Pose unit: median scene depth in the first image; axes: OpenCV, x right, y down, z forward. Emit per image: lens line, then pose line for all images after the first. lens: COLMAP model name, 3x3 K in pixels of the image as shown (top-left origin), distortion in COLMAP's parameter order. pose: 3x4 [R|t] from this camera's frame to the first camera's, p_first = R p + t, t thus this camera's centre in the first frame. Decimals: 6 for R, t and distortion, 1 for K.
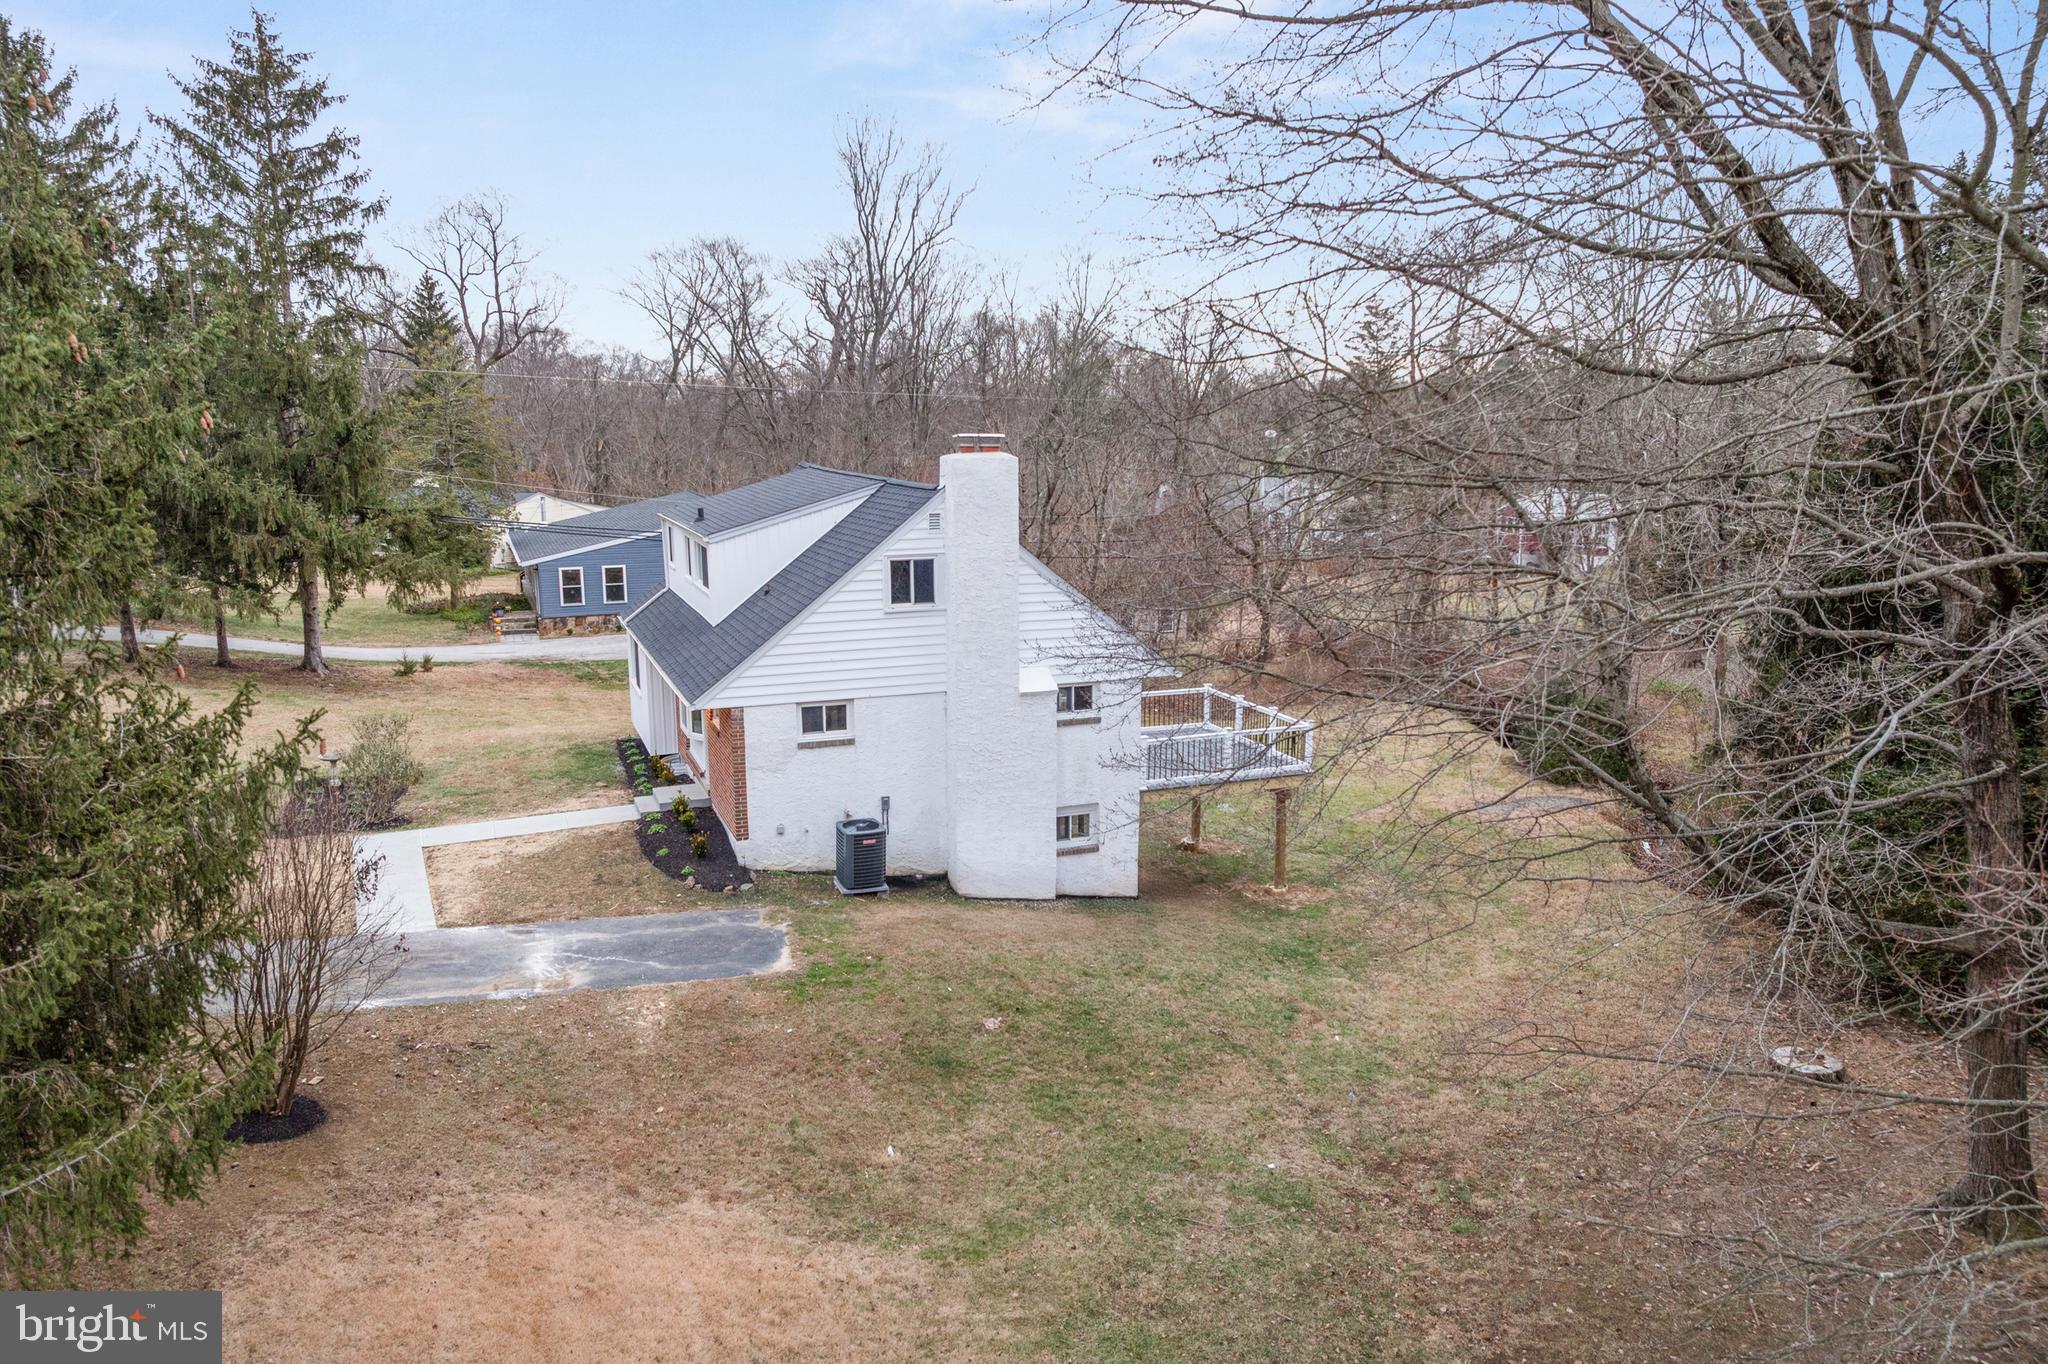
lens RADIAL K [[1439.0, 0, 1024.0], [0, 1439.0, 682.0], [0, 0, 1]] dist [-0.007561, -0.004159]
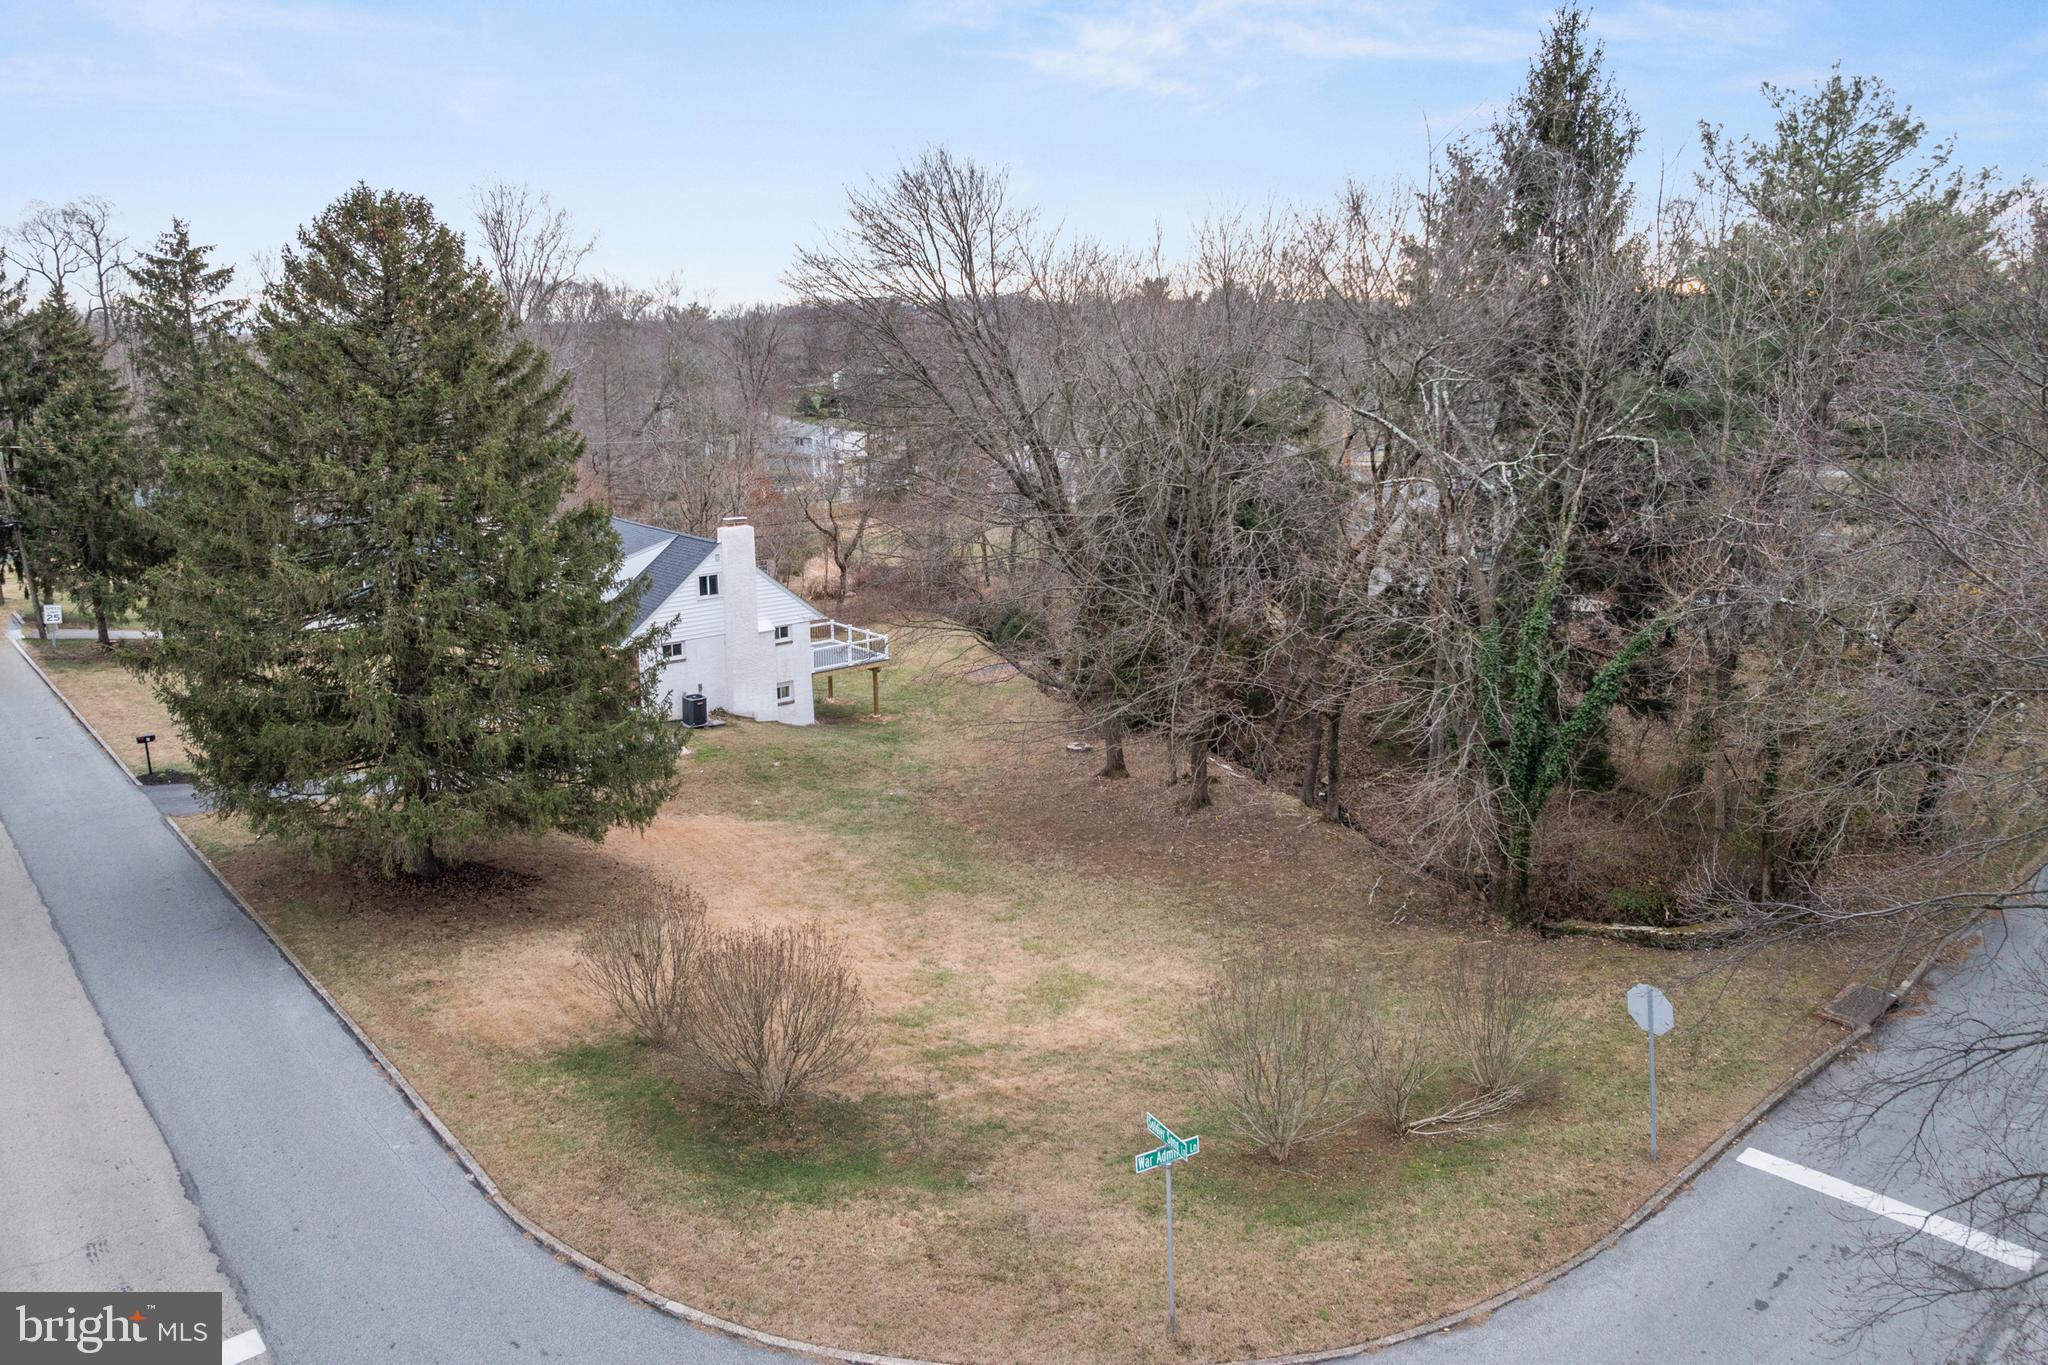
lens RADIAL K [[1439.0, 0, 1024.0], [0, 1439.0, 682.5], [0, 0, 1]] dist [-0.007561, -0.004159]
pose [[0.947971, -0.082652, 0.307441, -0.300717], [0.063799, 0.995441, 0.070894, -0.045715], [-0.311899, -0.047591, 0.948922, -1.222468]]
